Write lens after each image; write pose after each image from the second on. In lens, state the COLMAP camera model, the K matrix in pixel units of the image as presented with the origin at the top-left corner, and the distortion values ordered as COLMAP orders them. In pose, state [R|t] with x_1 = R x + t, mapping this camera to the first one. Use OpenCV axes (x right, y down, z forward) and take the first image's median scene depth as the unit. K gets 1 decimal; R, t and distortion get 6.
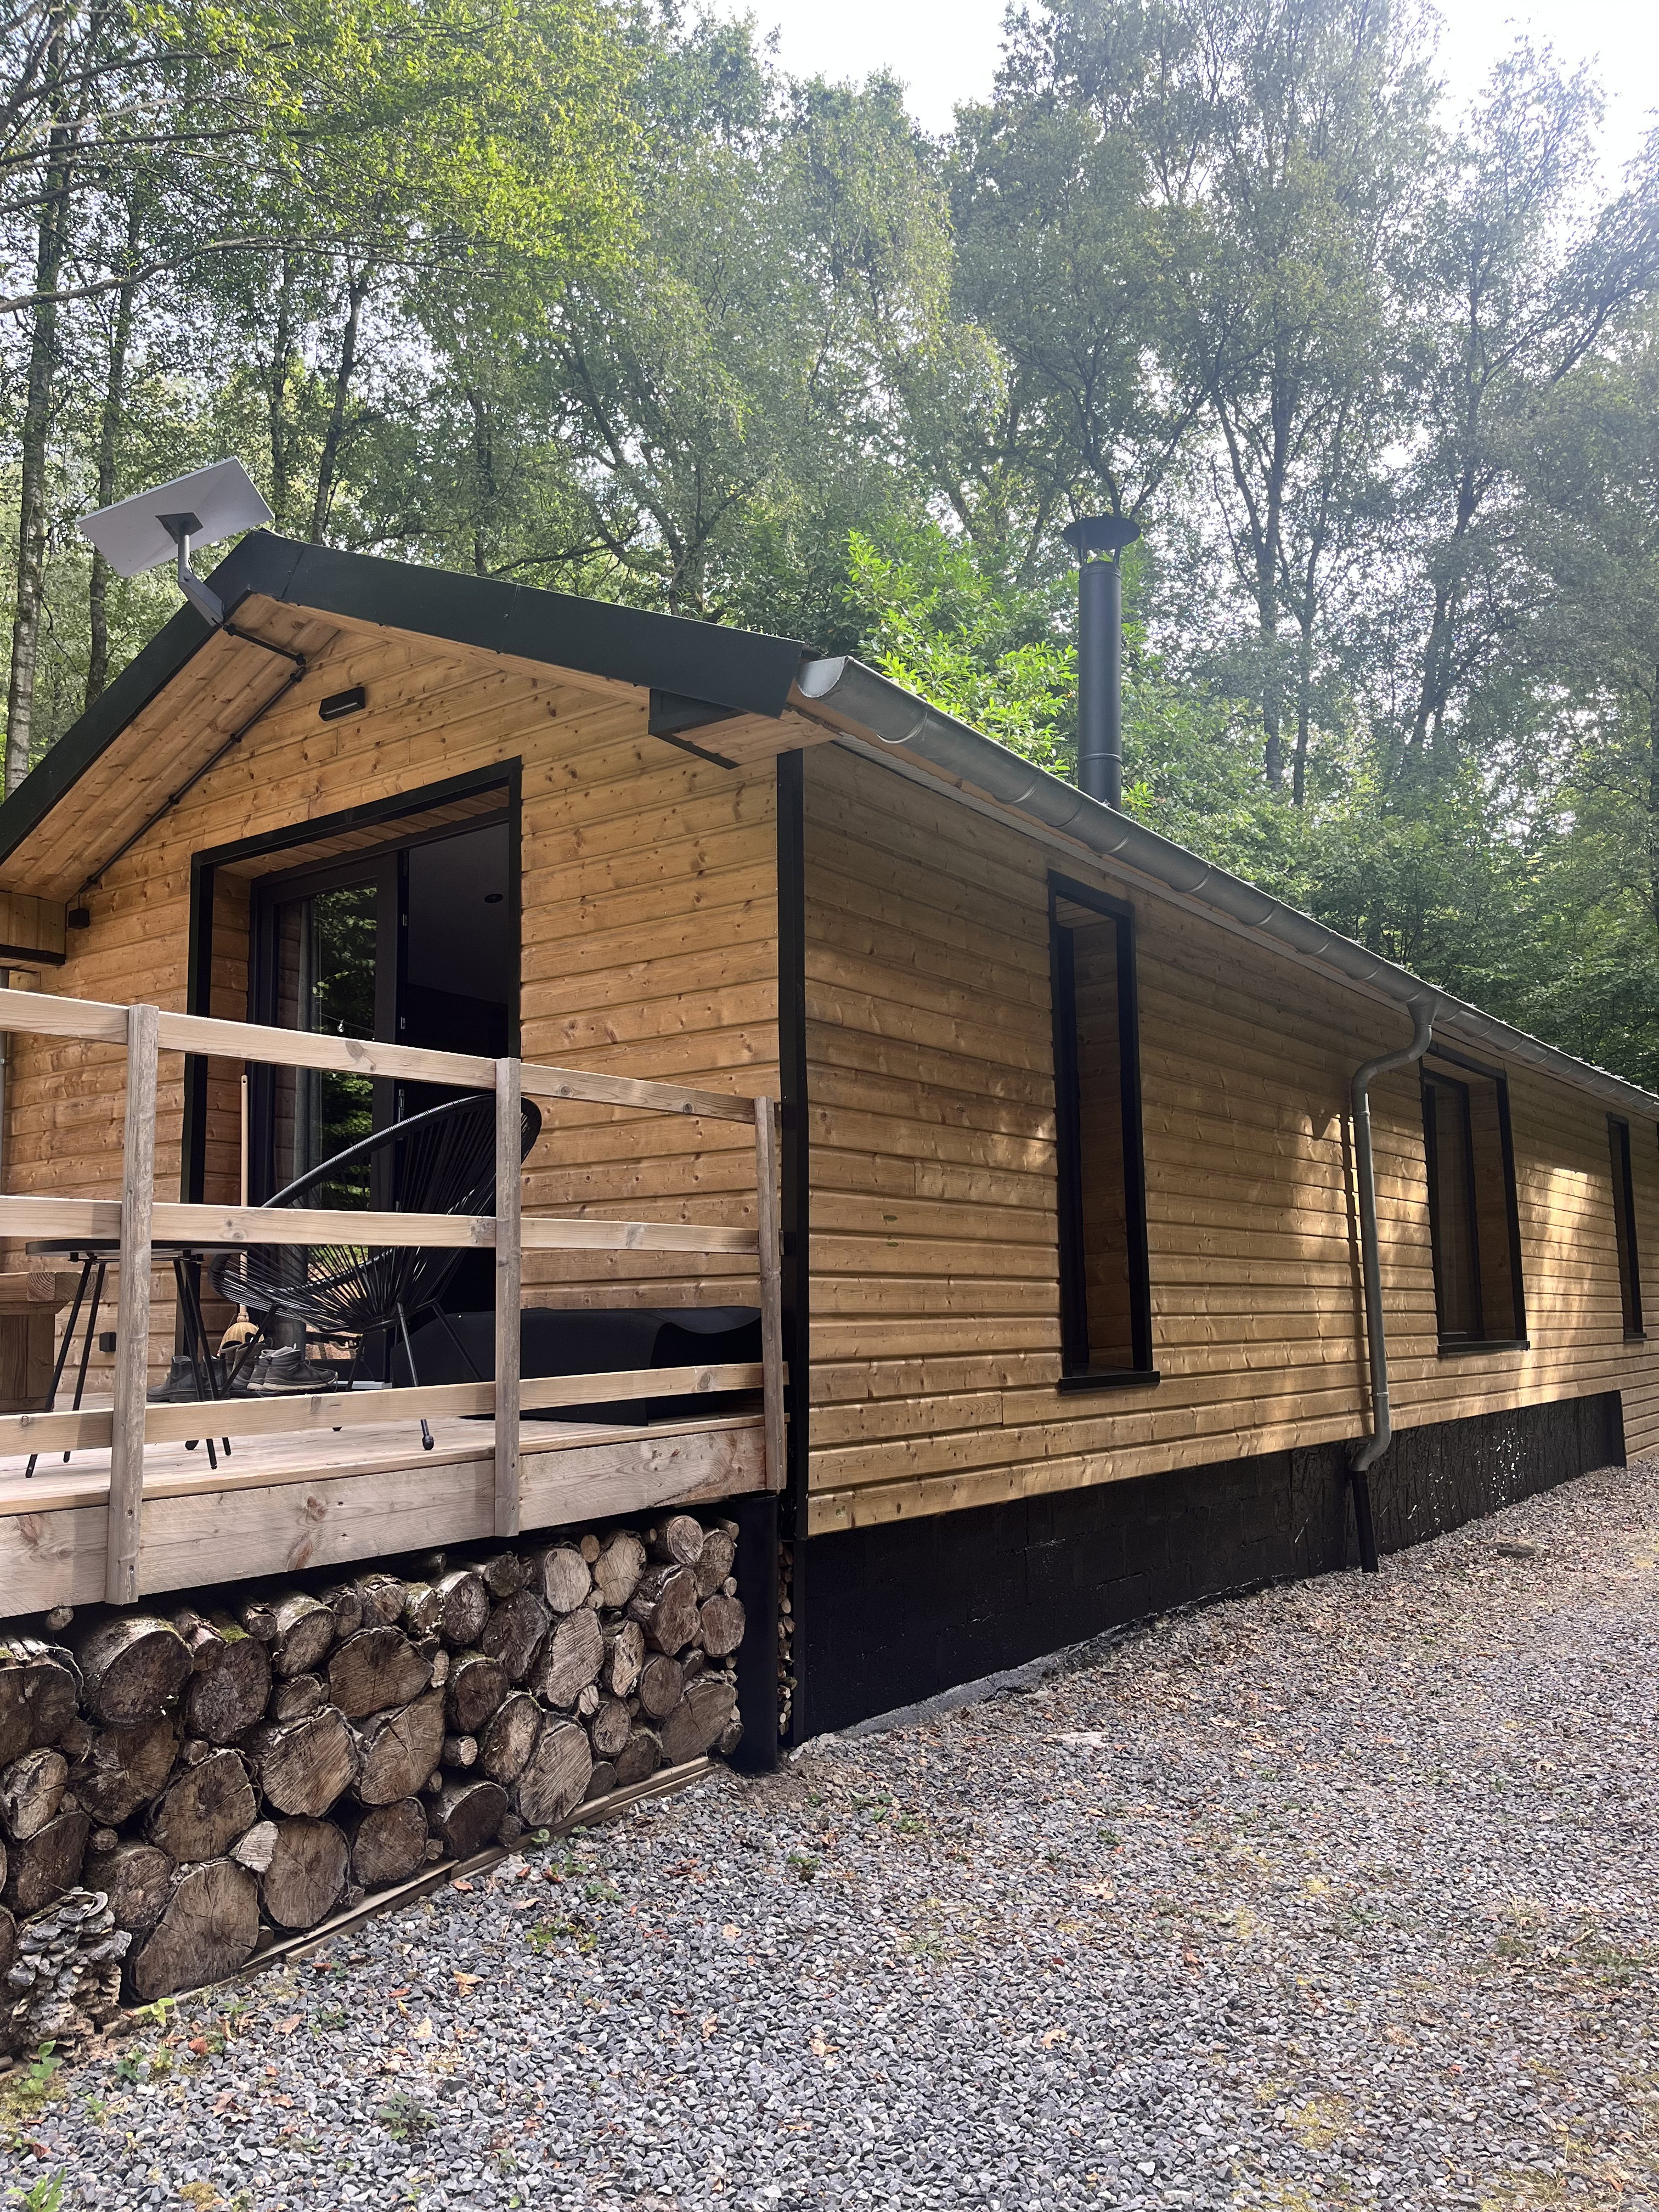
lens RADIAL K [[1677.3, 0, 829.5], [0, 1677.3, 1106.0], [0, 0, 1]] dist [0.005121, 0.049327]
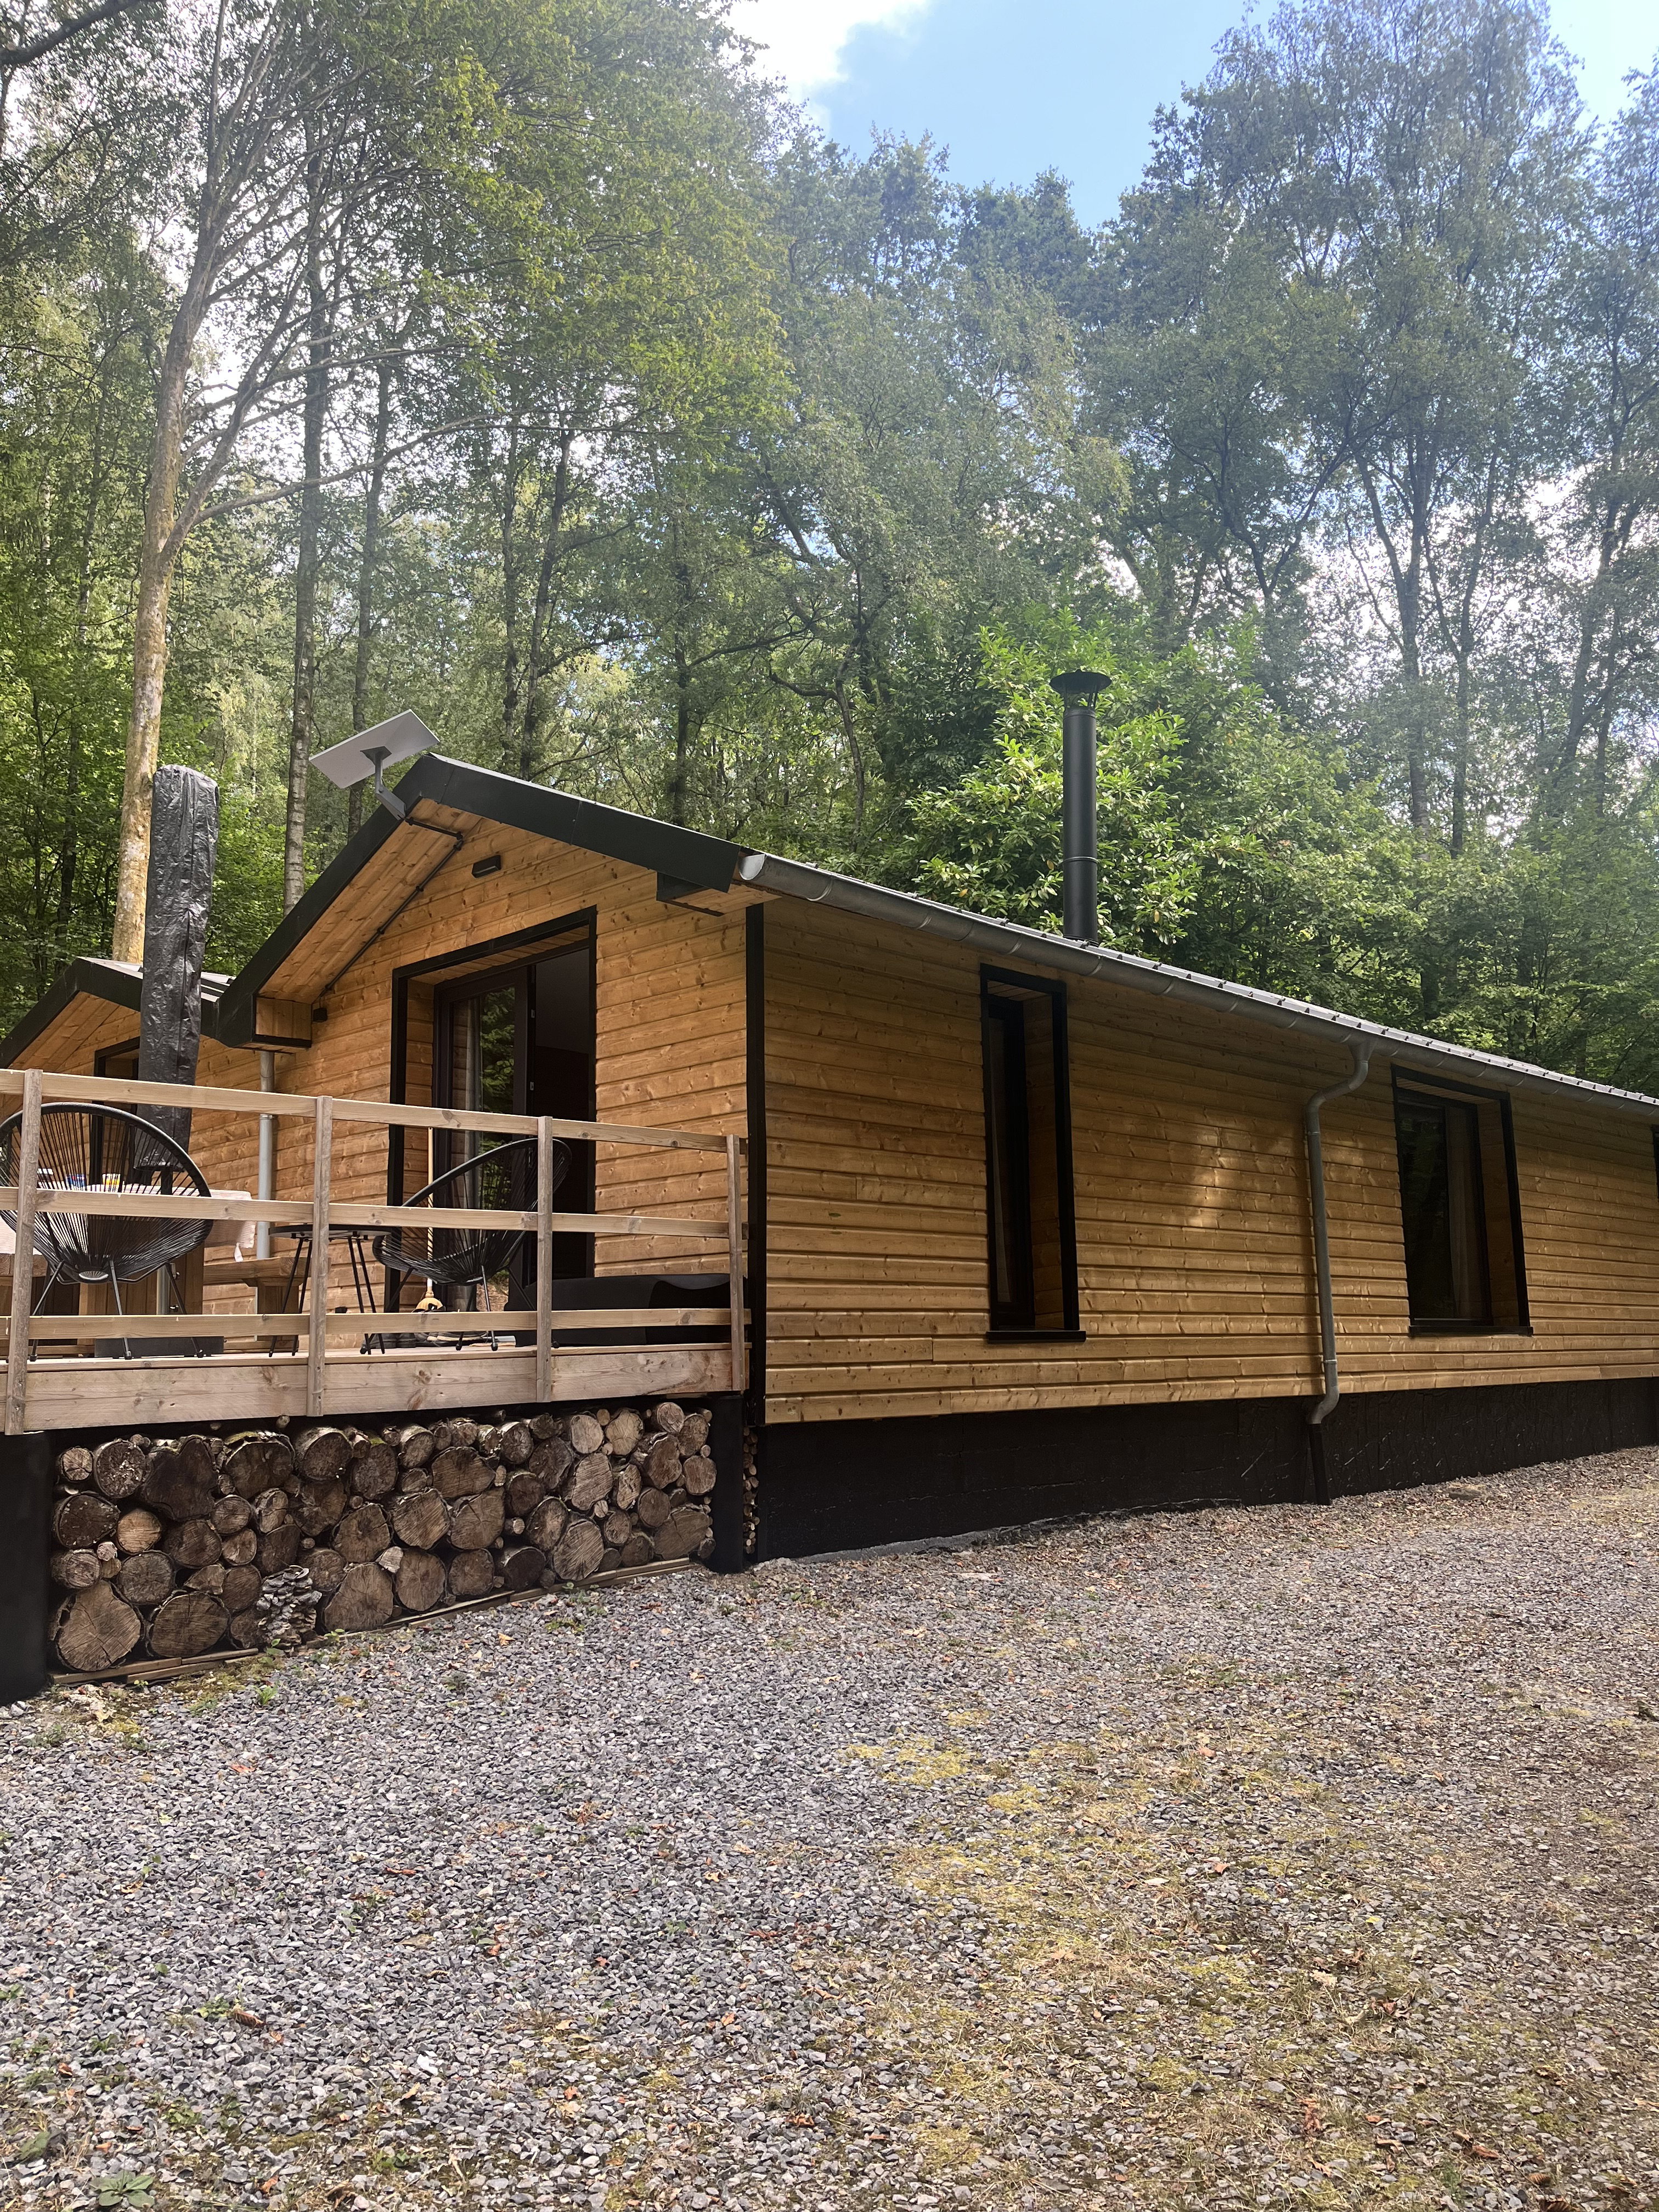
lens RADIAL K [[1638.7, 0, 834.3], [0, 1638.7, 1094.8], [0, 0, 1]] dist [0.037820, 0.002707]
pose [[0.990042, -0.021746, -0.139085, 0.253728], [0.018779, 0.999568, -0.022614, -0.006328], [0.139516, 0.019777, 0.990022, -0.452840]]
